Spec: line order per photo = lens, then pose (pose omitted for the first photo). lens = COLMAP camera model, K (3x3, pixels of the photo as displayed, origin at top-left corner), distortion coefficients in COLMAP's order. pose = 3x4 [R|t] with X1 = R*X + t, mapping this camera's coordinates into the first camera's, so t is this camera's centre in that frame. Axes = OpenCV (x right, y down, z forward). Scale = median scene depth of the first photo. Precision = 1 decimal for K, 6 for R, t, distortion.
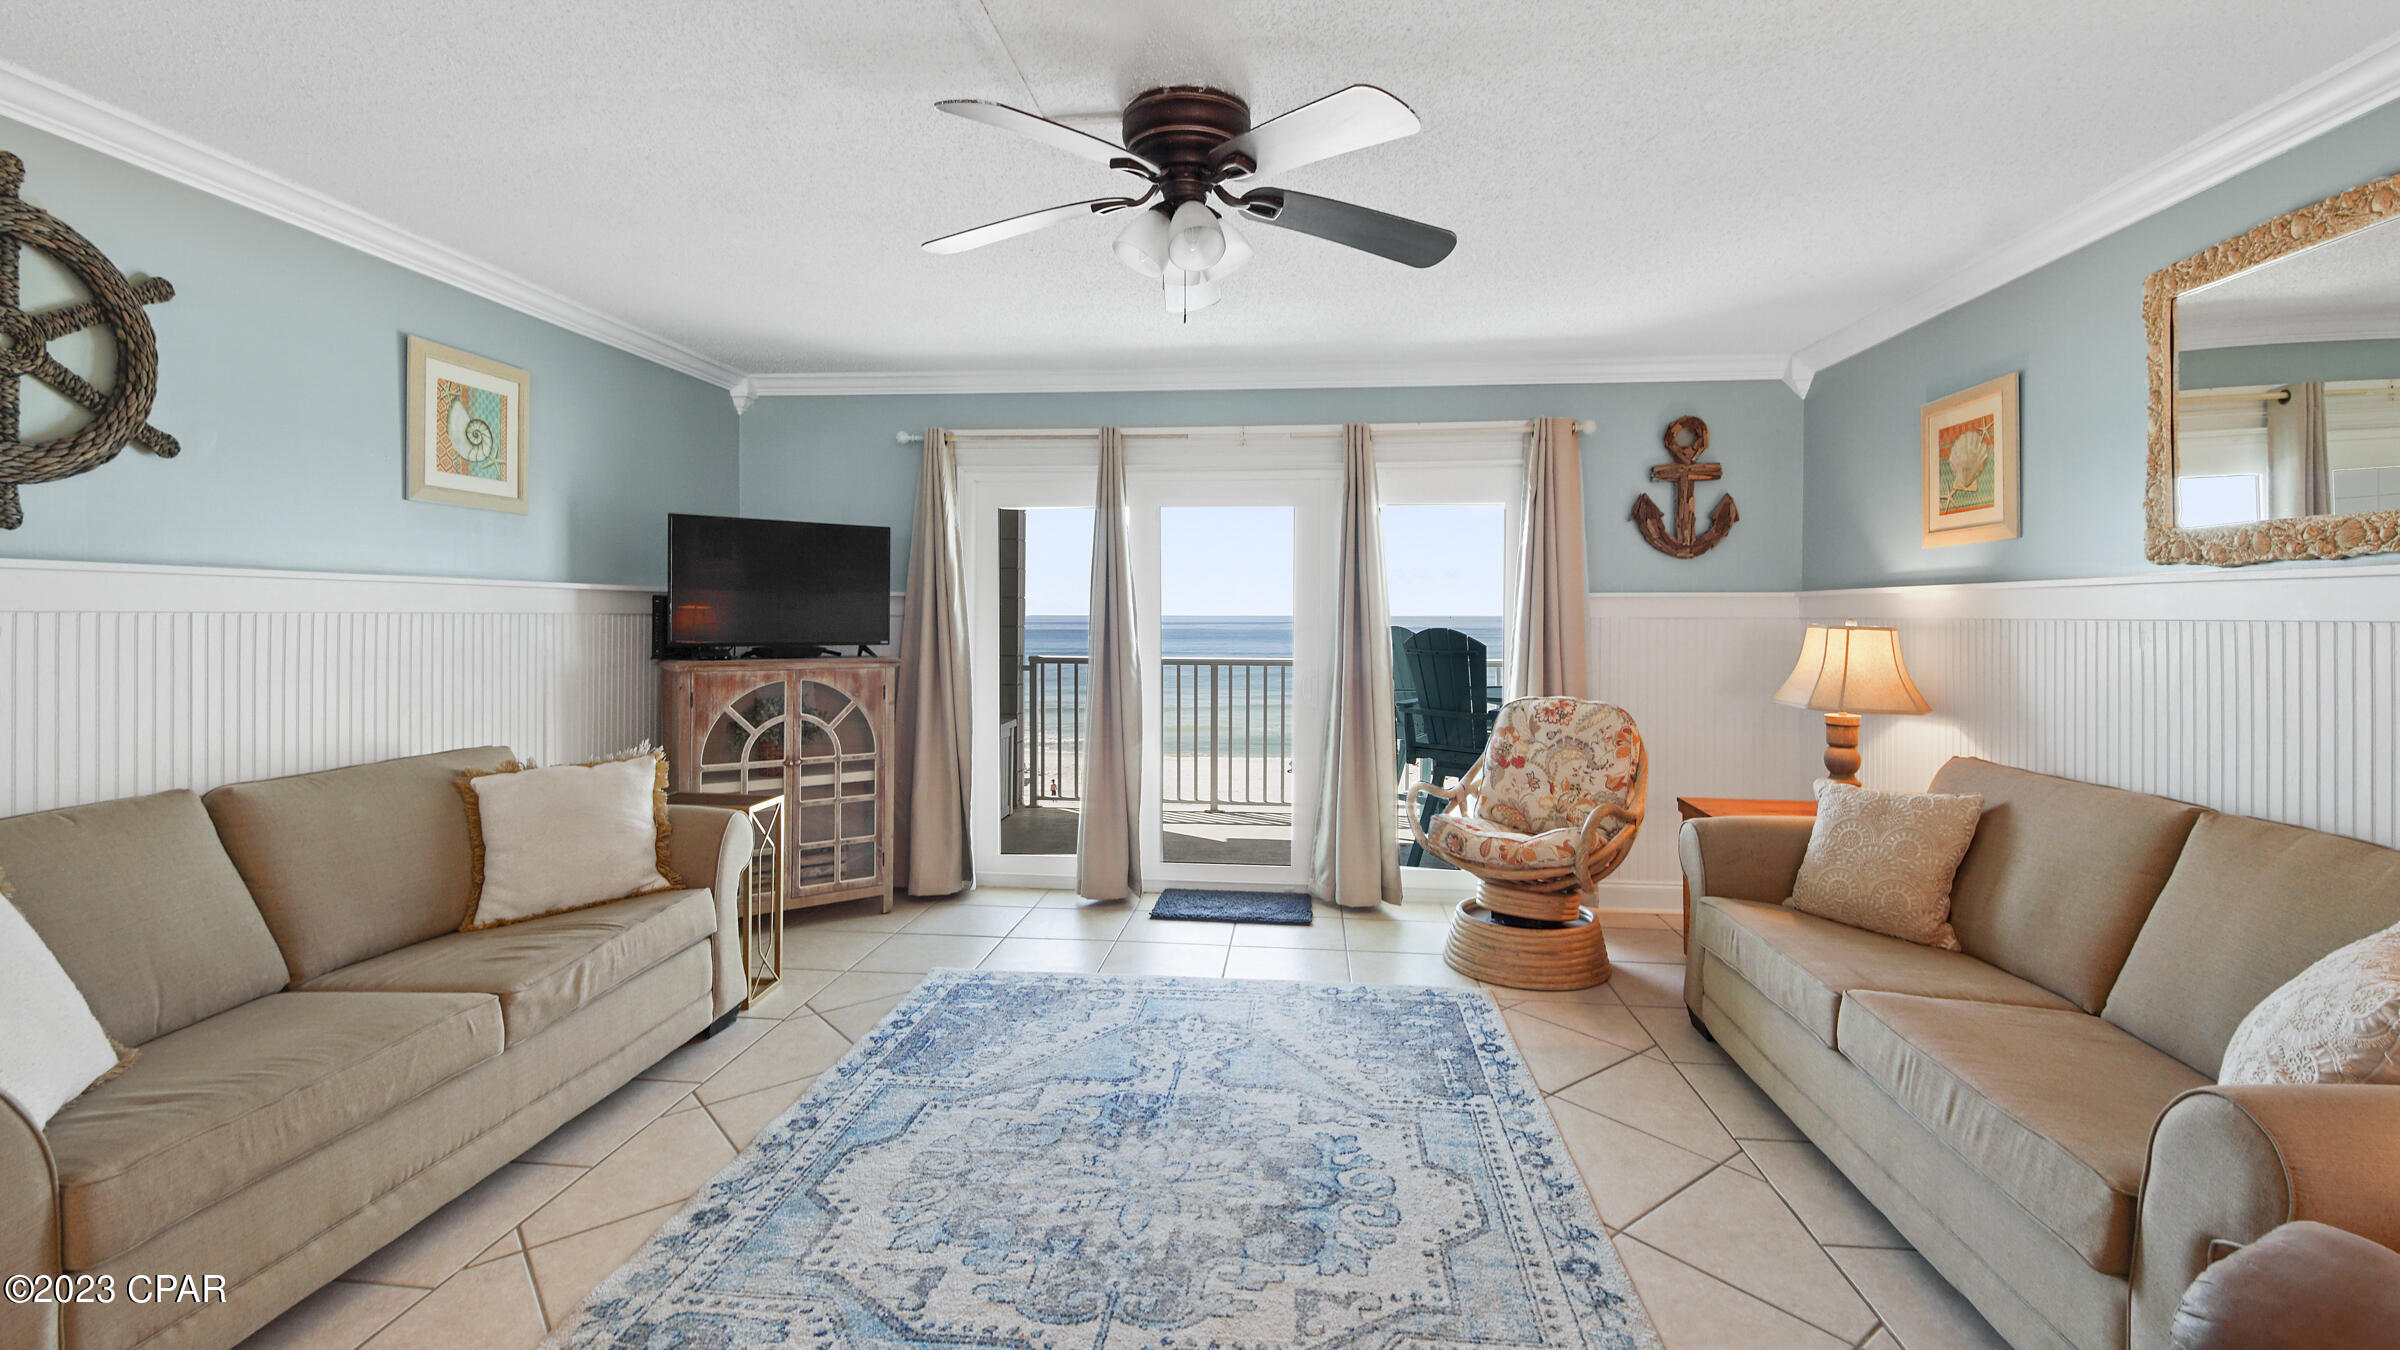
lens RADIAL K [[1078.2, 0, 1211.5], [0, 1078.2, 685.1], [0, 0, 1]] dist [0.042963, -0.025129]
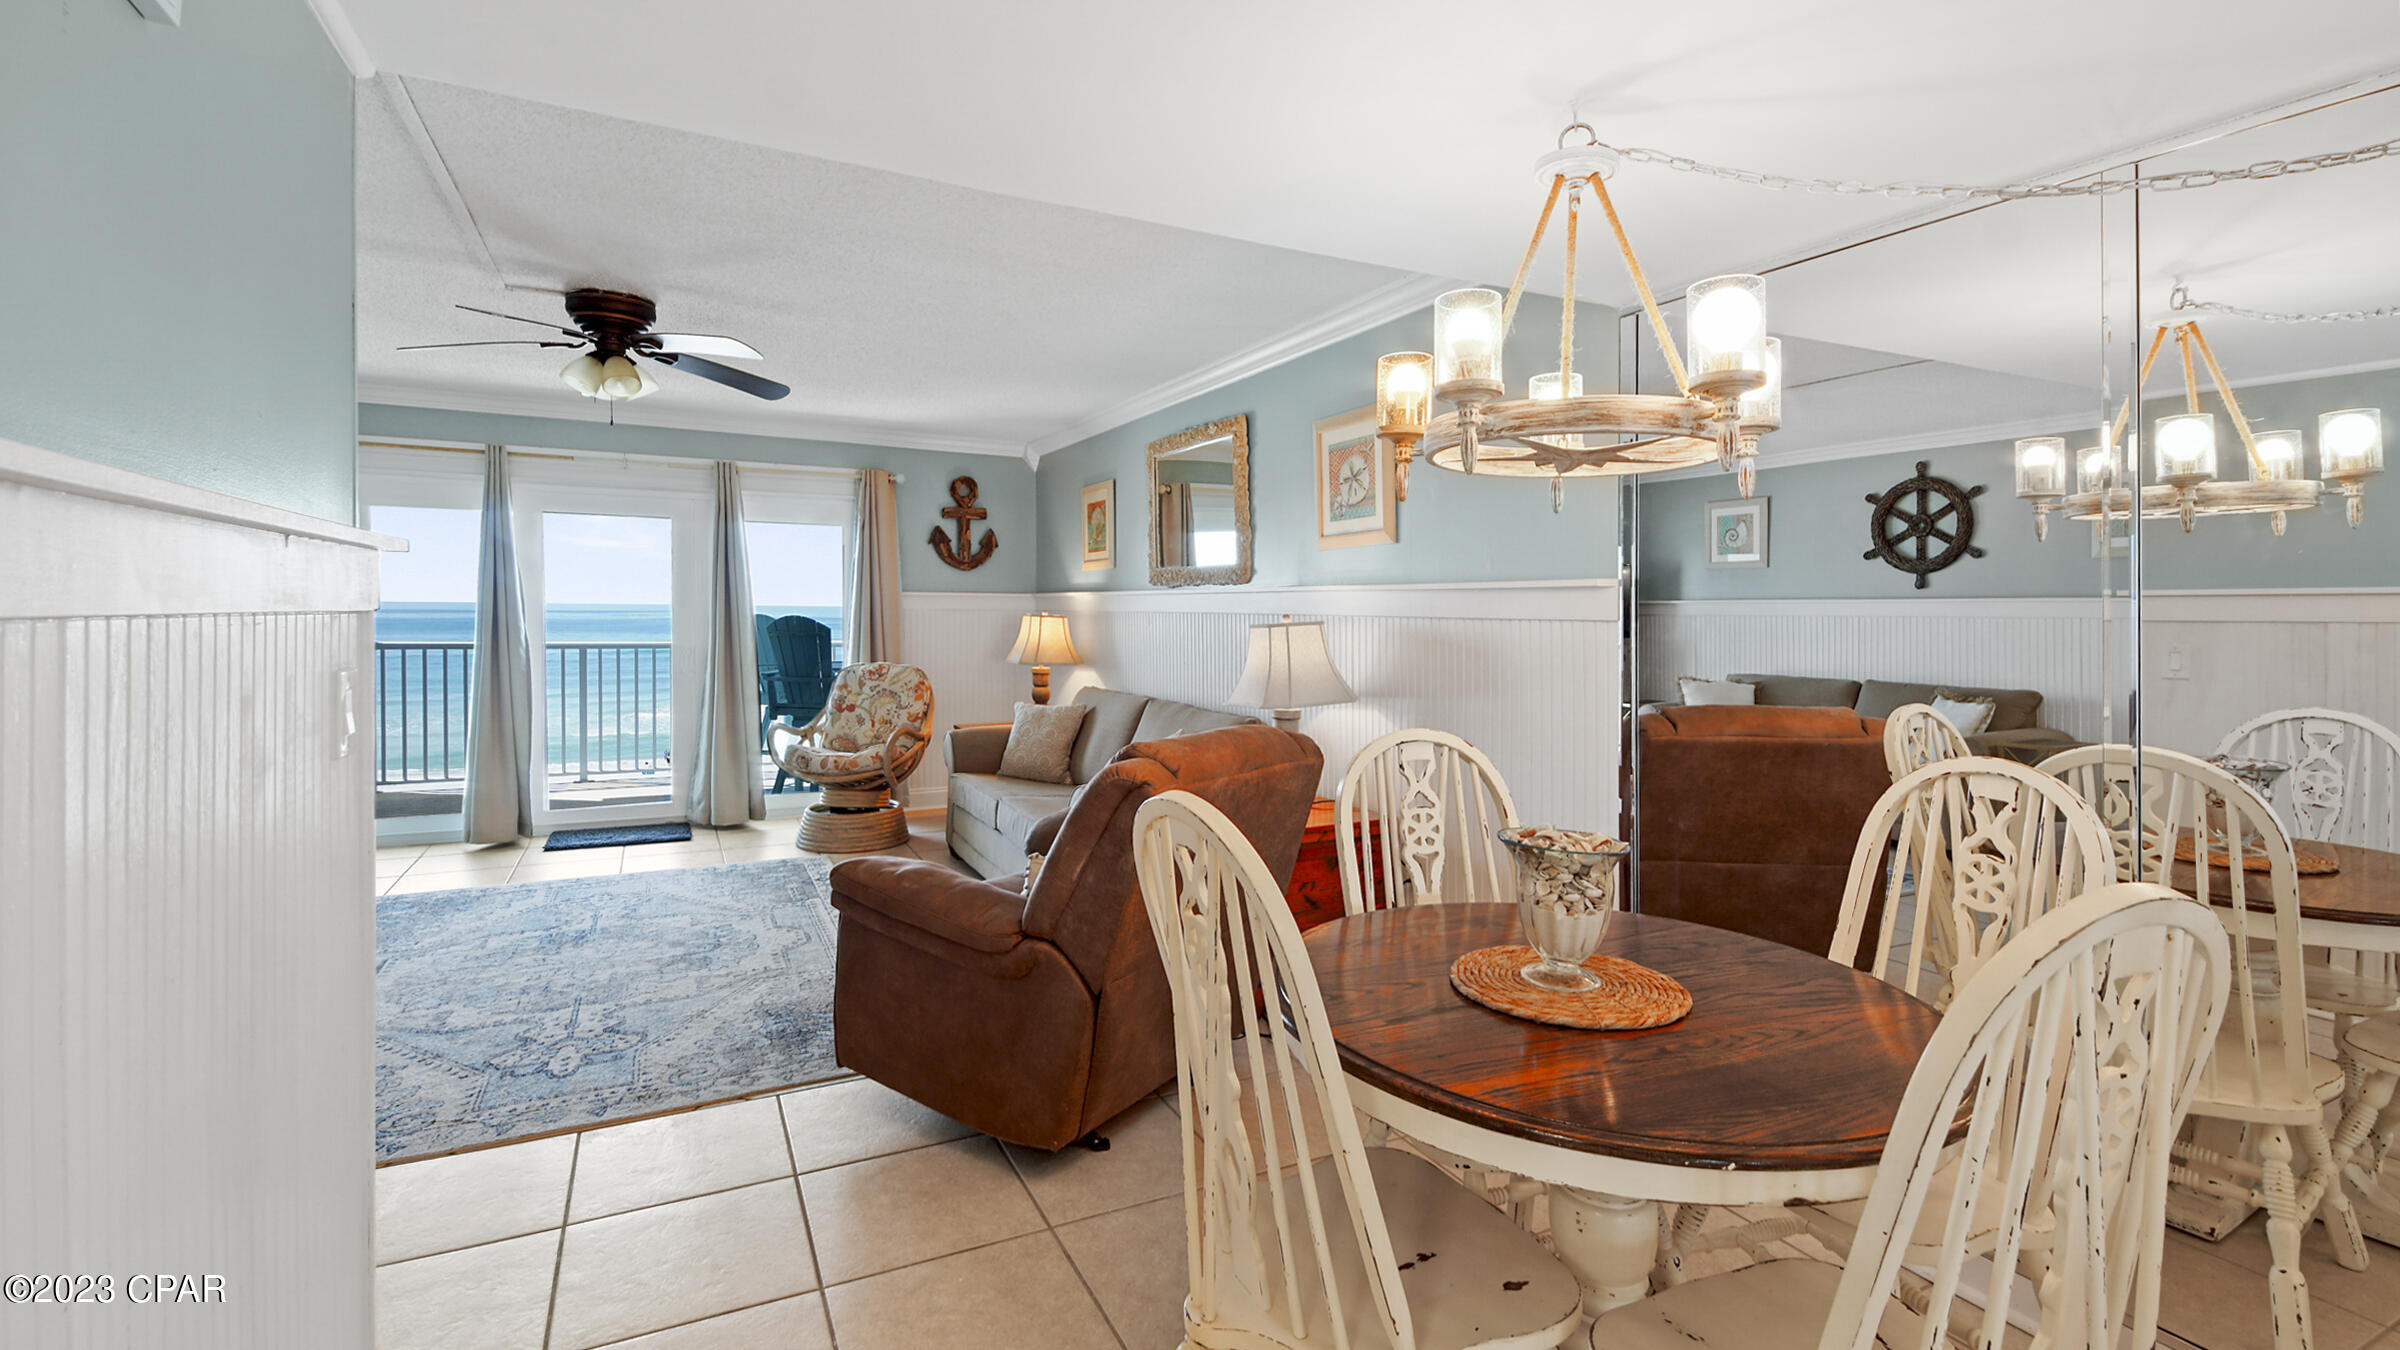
lens RADIAL K [[1065.8, 0, 1207.8], [0, 1065.8, 626.6], [0, 0, 1]] dist [0.036859, -0.022114]
pose [[0.847915, -0.001649, 0.530130, -0.074999], [0.025415, 0.998972, -0.037543, 0.030146], [-0.529523, 0.045307, 0.847085, -0.504497]]
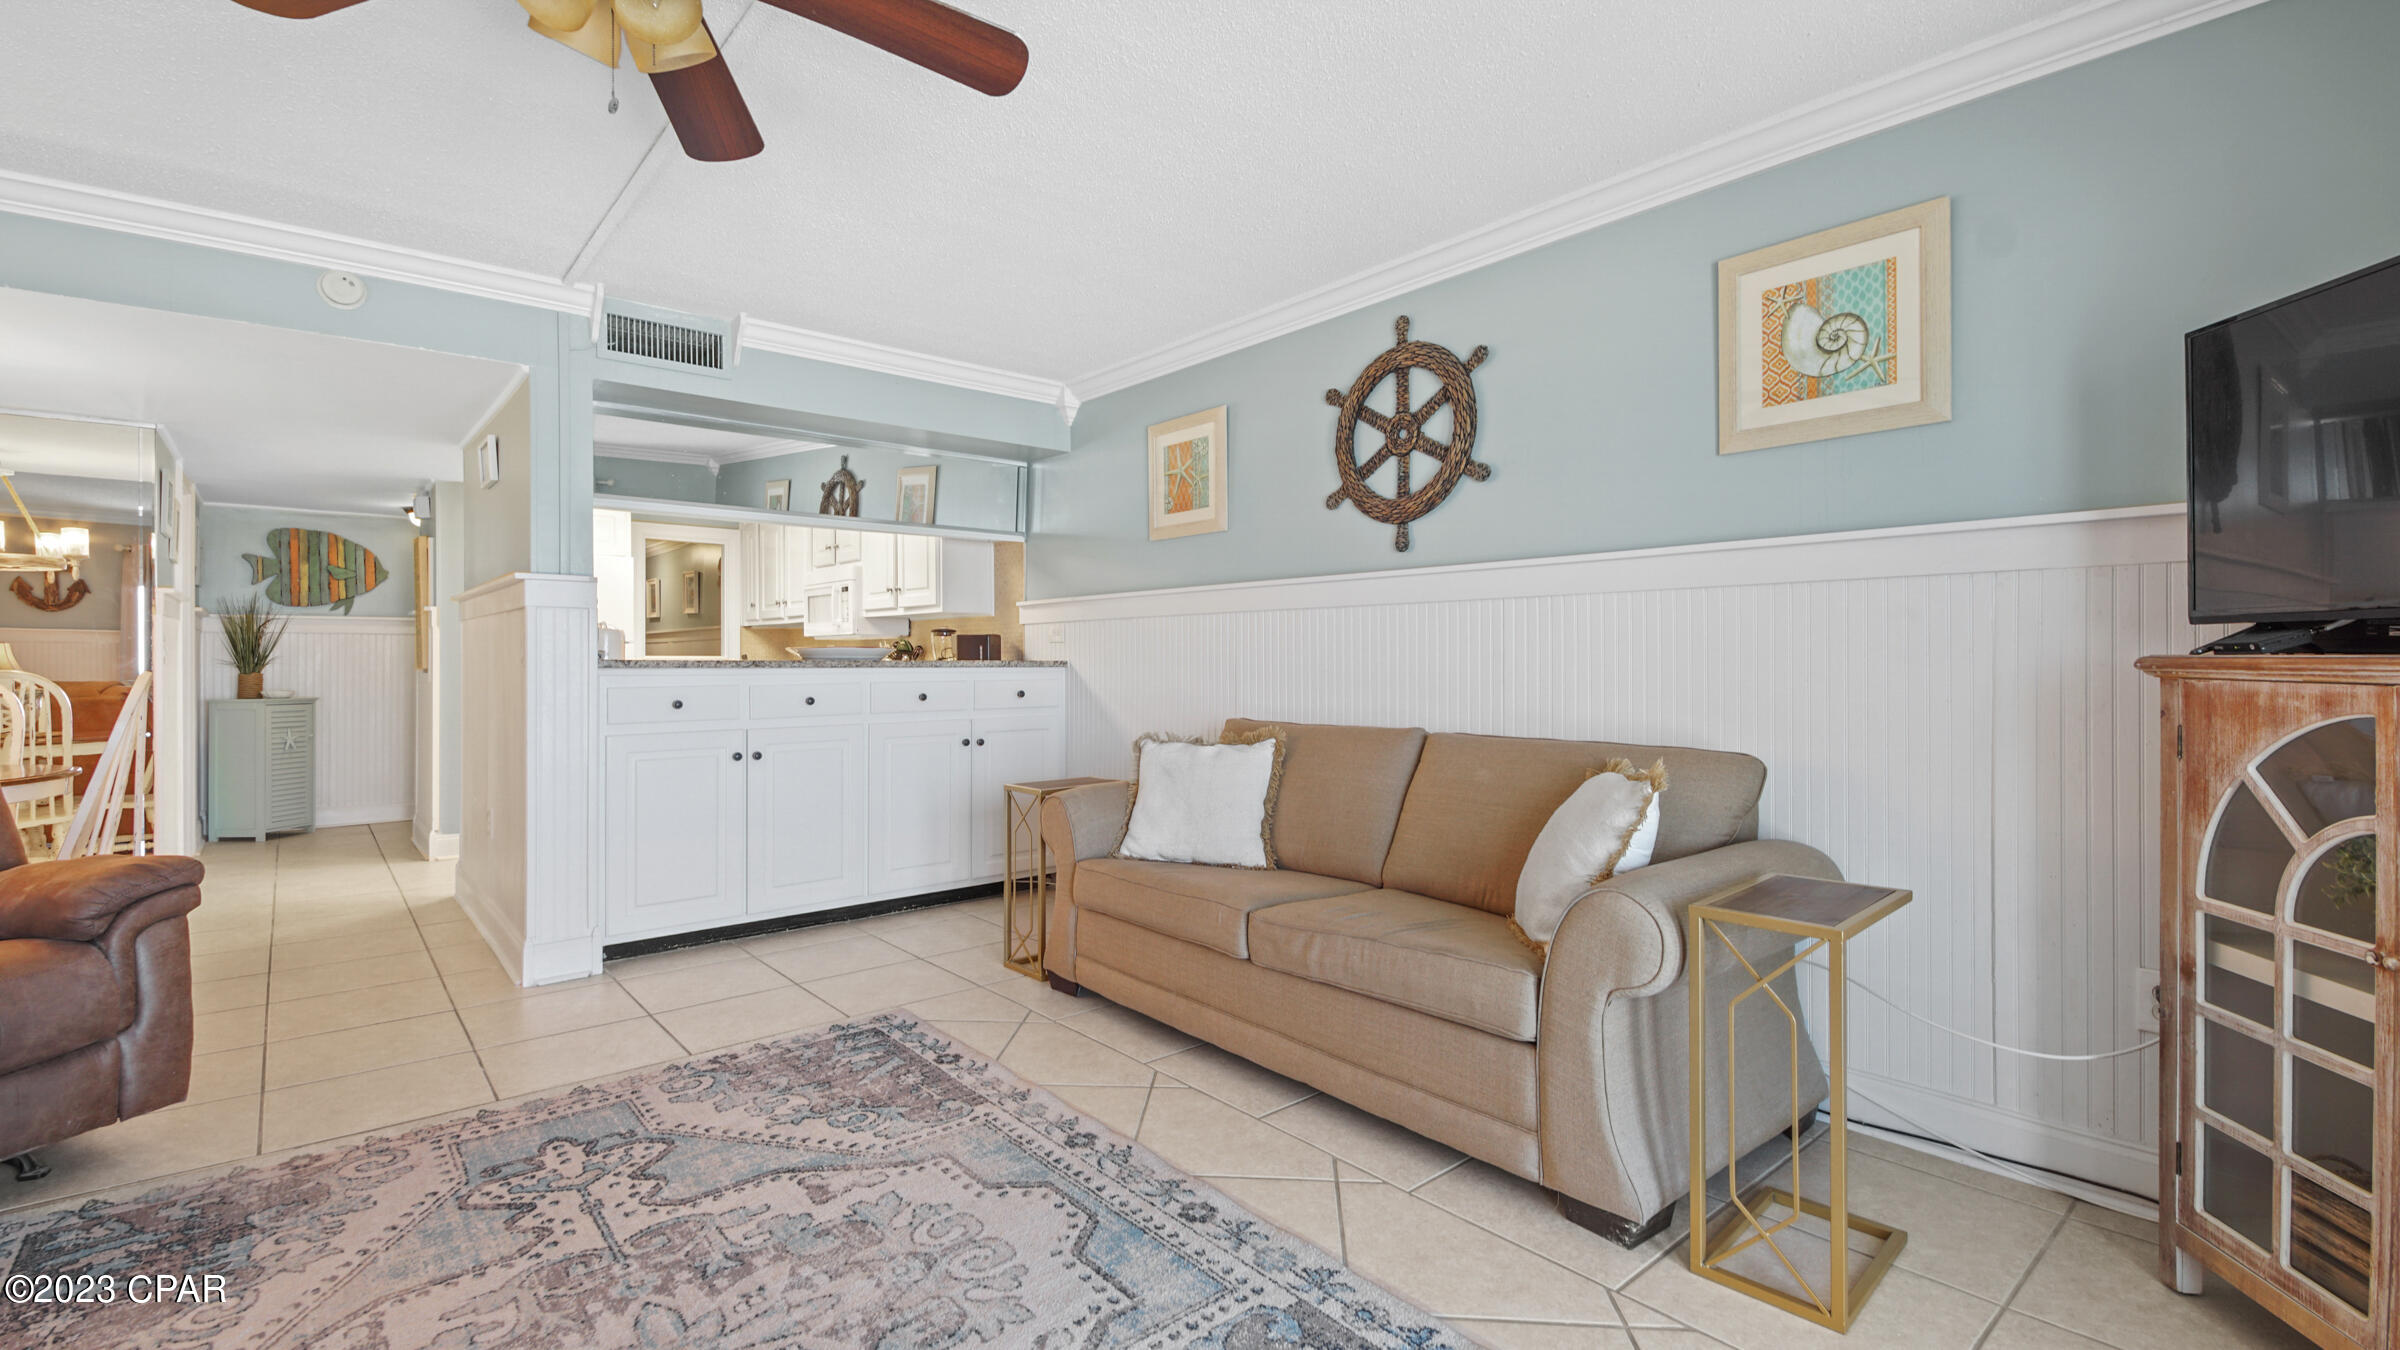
lens RADIAL K [[1047.1, 0, 1198.1], [0, 1047.1, 668.9], [0, 0, 1]] dist [0.038628, -0.020943]
pose [[-0.699044, 0.005679, -0.715057, 0.113941], [-0.044942, 0.997643, 0.051858, -0.020356], [0.713665, 0.068387, -0.697140, 1.002461]]
